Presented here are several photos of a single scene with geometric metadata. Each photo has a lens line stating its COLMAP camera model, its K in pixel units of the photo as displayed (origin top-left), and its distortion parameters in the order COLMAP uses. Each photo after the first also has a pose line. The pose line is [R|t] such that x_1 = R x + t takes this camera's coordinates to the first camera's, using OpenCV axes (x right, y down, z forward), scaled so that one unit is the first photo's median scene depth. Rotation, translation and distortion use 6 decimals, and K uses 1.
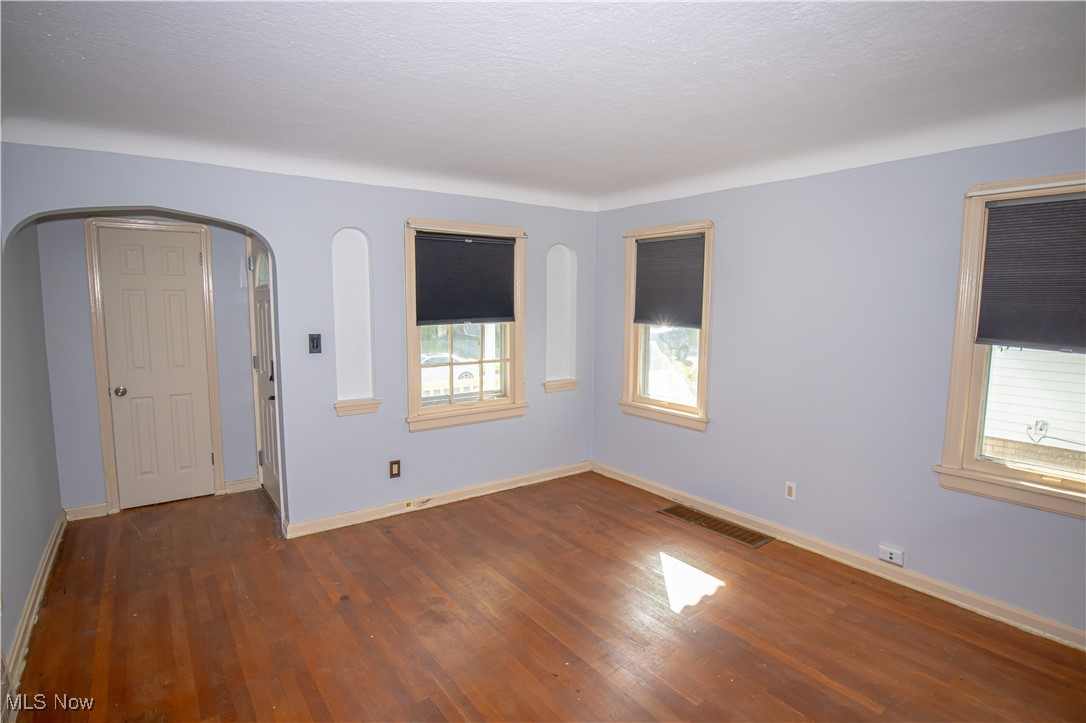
lens RADIAL K [[562.0, 0, 539.5], [0, 562.0, 361.6], [0, 0, 1]] dist [-0.047628, 0.013057]
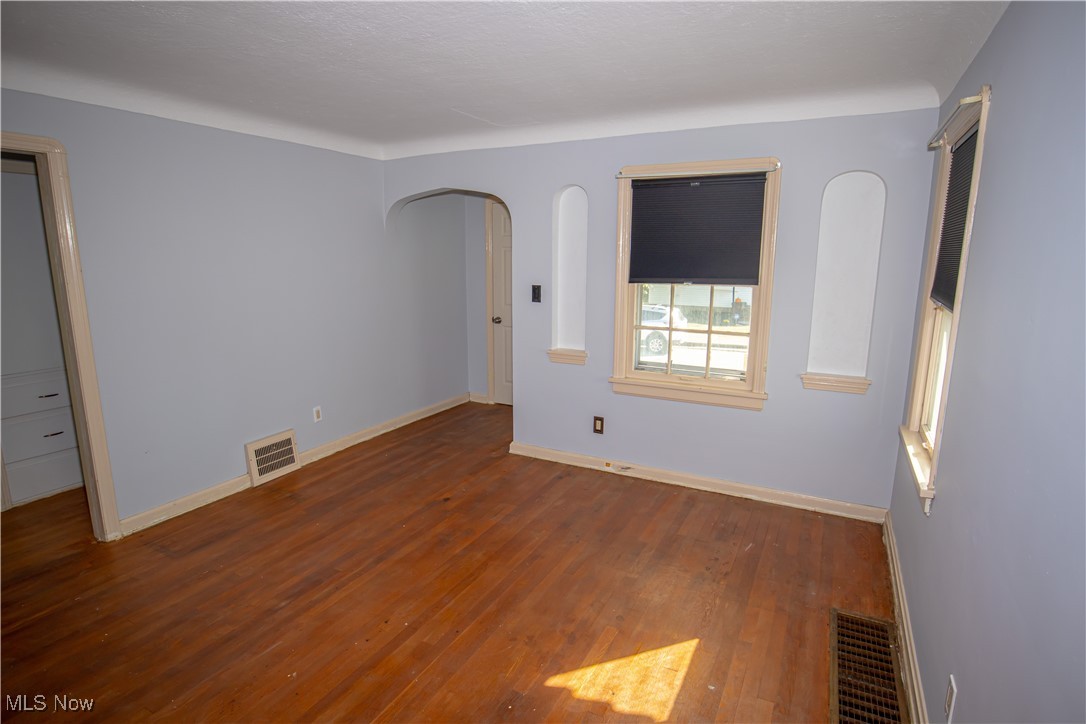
lens RADIAL K [[562.0, 0, 539.5], [0, 562.0, 362.1], [0, 0, 1]] dist [-0.047628, 0.013057]
pose [[0.433511, 0.167259, -0.885490, 0.571284], [-0.100563, 0.985466, 0.136910, -0.047233], [0.895520, 0.029696, 0.444030, 0.452220]]
